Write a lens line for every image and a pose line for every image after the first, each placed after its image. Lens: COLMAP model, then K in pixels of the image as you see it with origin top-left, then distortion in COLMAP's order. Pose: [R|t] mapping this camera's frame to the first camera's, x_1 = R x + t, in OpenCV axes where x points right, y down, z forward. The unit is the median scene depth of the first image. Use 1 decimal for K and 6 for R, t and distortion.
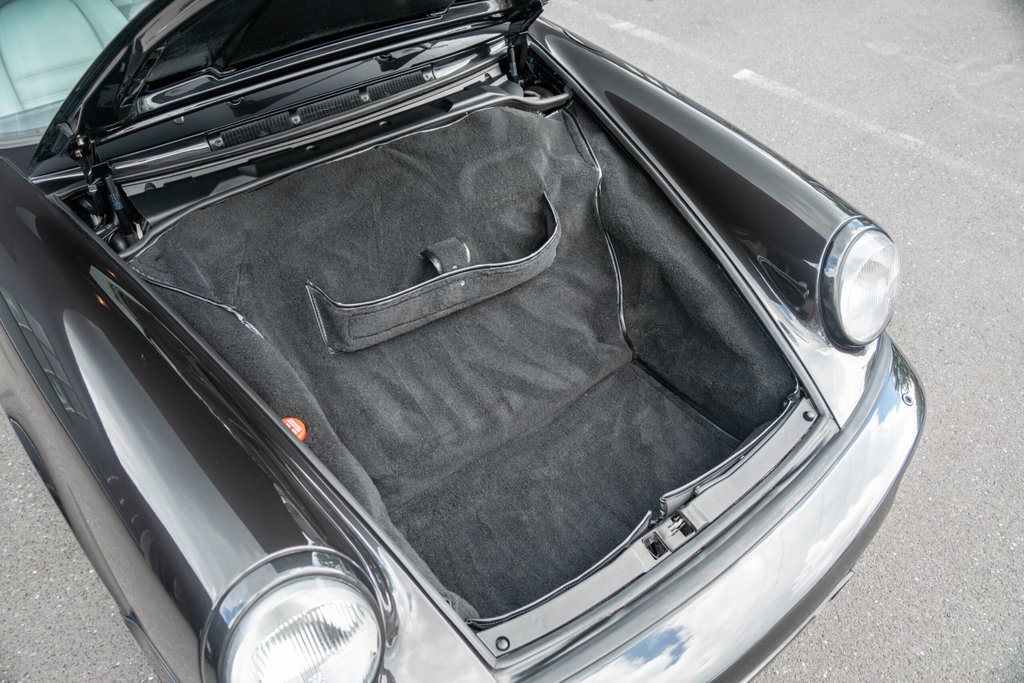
lens RADIAL K [[840.9, 0, 508.4], [0, 840.9, 342.8], [0, 0, 1]] dist [-0.019523, -0.003255]
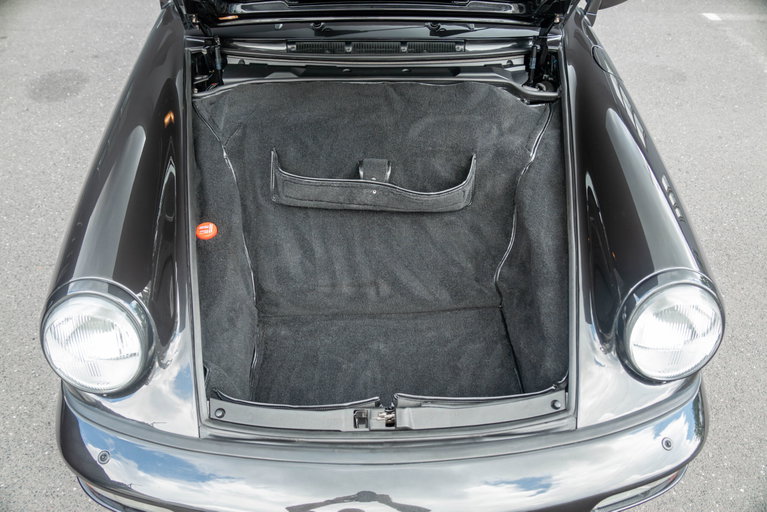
lens RADIAL K [[629.8, 0, 379.9], [0, 629.8, 255.1], [0, 0, 1]] dist [-0.019523, -0.003255]
pose [[0.801627, 0.413691, -0.431572, 0.418177], [-0.404630, 0.906872, 0.117715, -0.097018], [0.440079, 0.080264, 0.894365, 0.086909]]
